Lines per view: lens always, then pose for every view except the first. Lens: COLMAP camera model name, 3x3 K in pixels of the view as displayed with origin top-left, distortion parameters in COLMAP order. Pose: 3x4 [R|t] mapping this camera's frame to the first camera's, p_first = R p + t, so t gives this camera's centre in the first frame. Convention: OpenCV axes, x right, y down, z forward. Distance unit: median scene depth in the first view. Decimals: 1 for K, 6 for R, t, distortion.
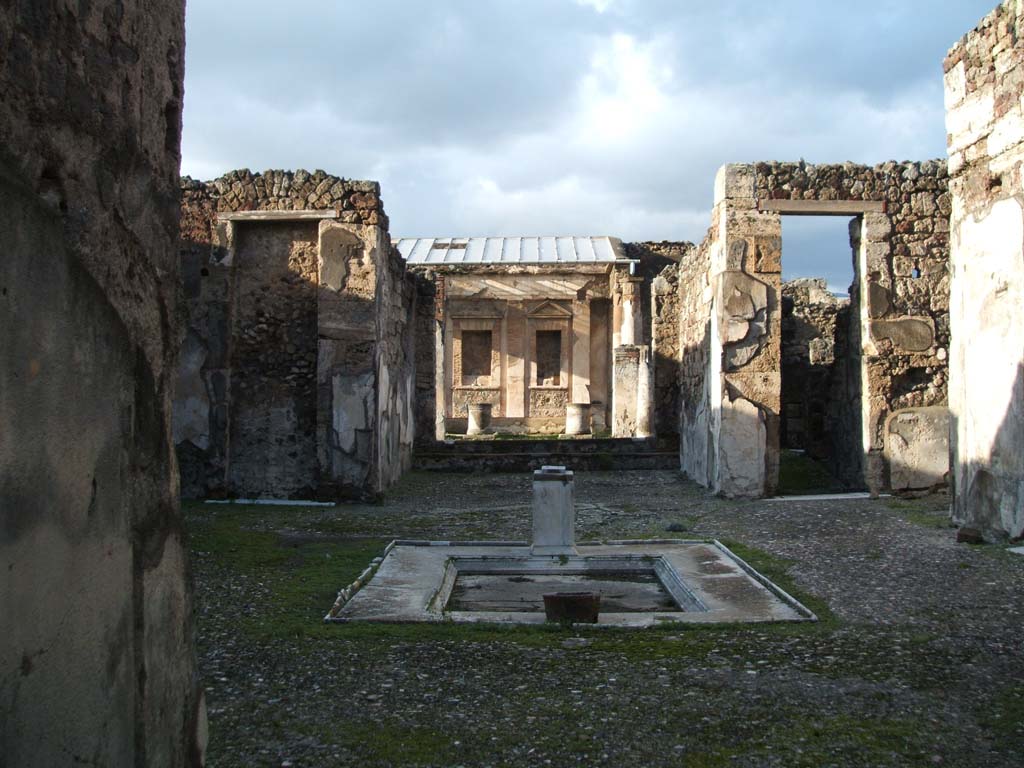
lens RADIAL K [[1163.1, 0, 510.3], [0, 1163.1, 348.5], [0, 0, 1]] dist [-0.195911, 0.029338]
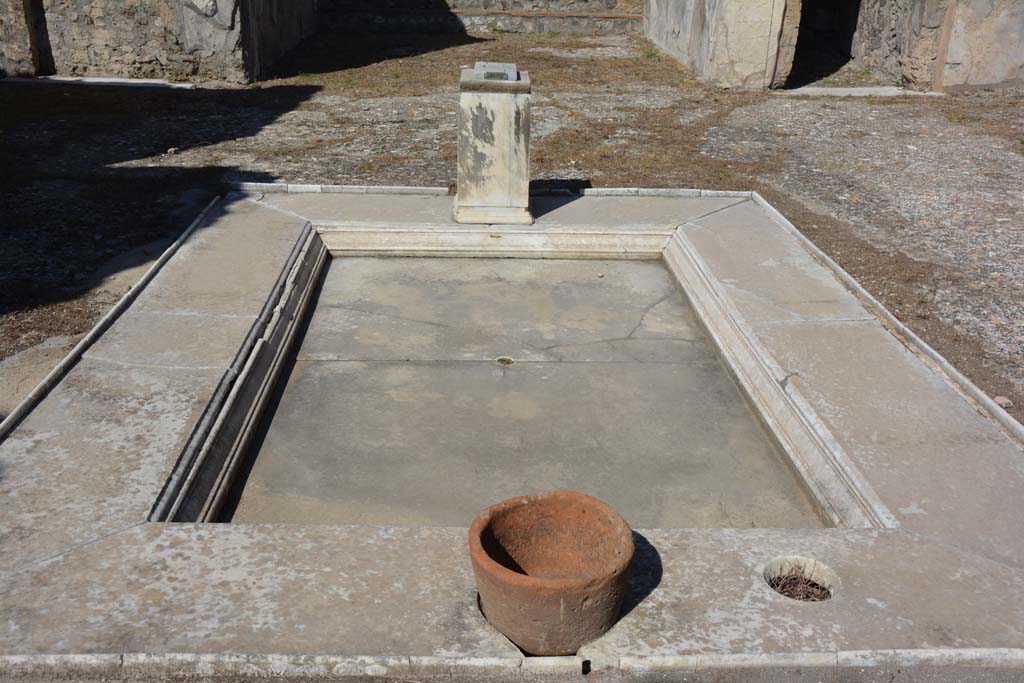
lens RADIAL K [[967.2, 0, 512.0], [0, 967.2, 341.5], [0, 0, 1]] dist [-0.085346, 0.222860]
pose [[0.997780, 0.004105, 0.066465, 0.010060], [-0.031898, 0.905606, 0.422918, 0.016763], [-0.058455, -0.424099, 0.903727, 0.354563]]
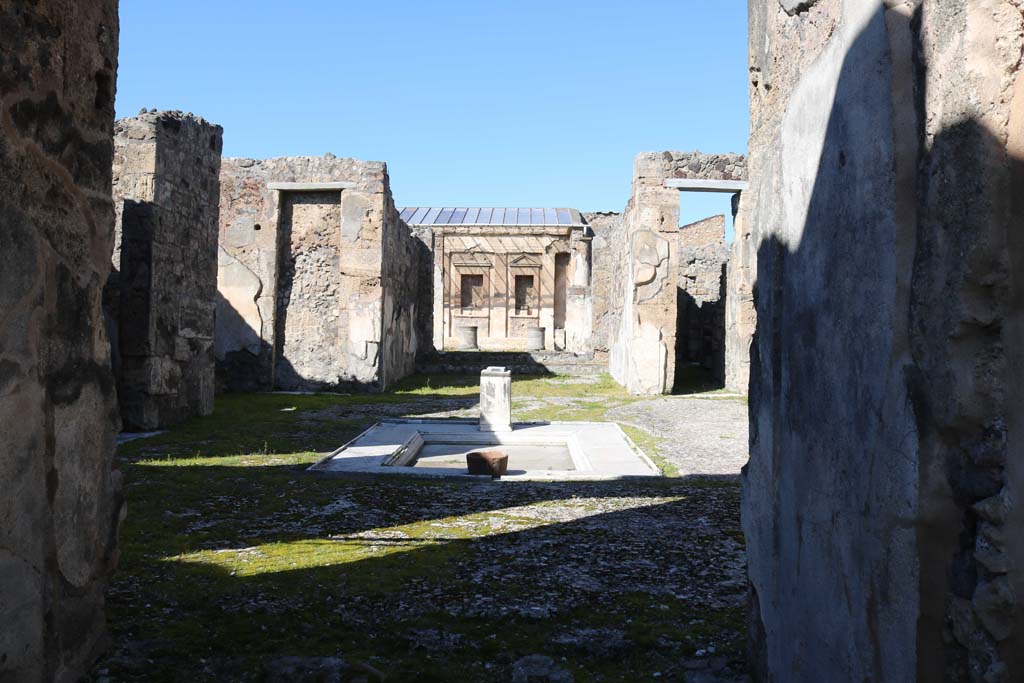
lens RADIAL K [[843.3, 0, 525.1], [0, 843.3, 337.8], [0, 0, 1]] dist [-0.175050, 0.151213]
pose [[0.999740, 0.015232, 0.016967, 0.036929], [-0.016140, 0.998370, 0.054738, 0.007718], [-0.016106, -0.054997, 0.998357, 0.001186]]
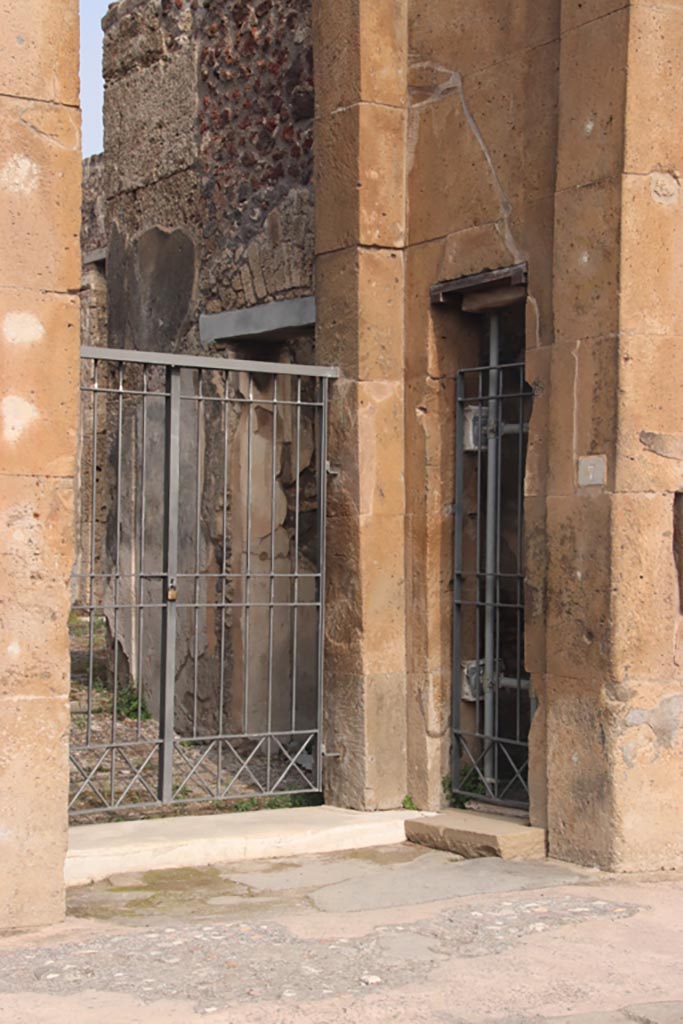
lens RADIAL K [[1659.0, 0, 341.7], [0, 1659.0, 528.2], [0, 0, 1]] dist [0.204321, 1.219885]
pose [[0.821428, 0.015744, 0.570095, -0.223232], [-0.048478, 0.997929, 0.042290, -0.009596], [-0.568249, -0.062375, 0.820489, -0.435264]]
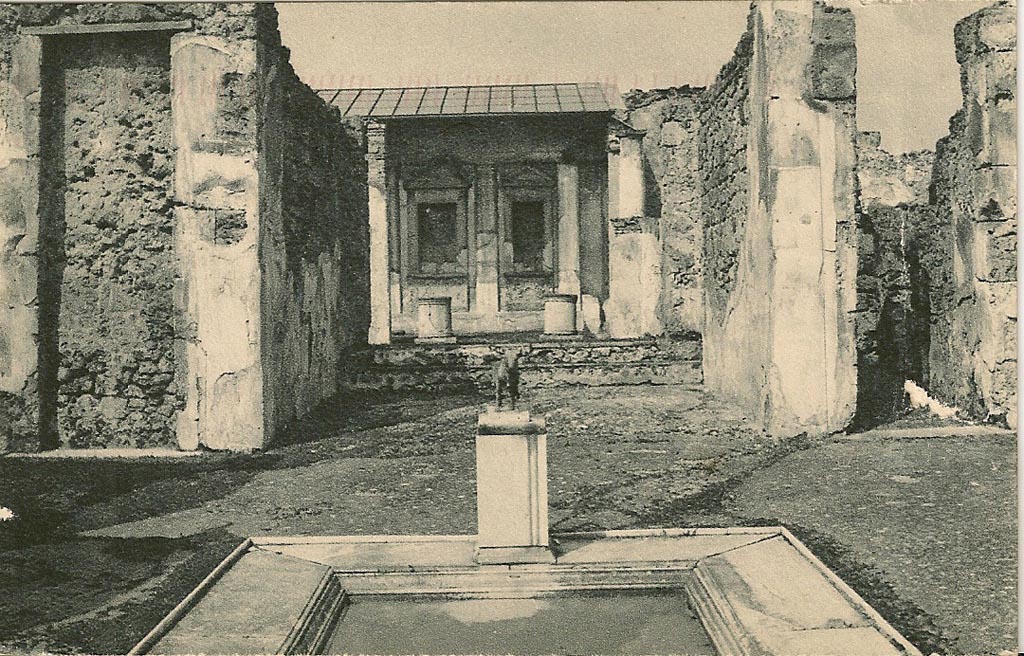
lens RADIAL K [[1277.7, 0, 512.0], [0, 1277.7, 328.0], [0, 0, 1]] dist [-0.027776, -0.025684]
pose [[0.999846, -0.009768, 0.014588, 0.017751], [0.008611, 0.996966, 0.077364, 0.005370], [-0.015299, -0.077226, 0.996896, 0.250088]]
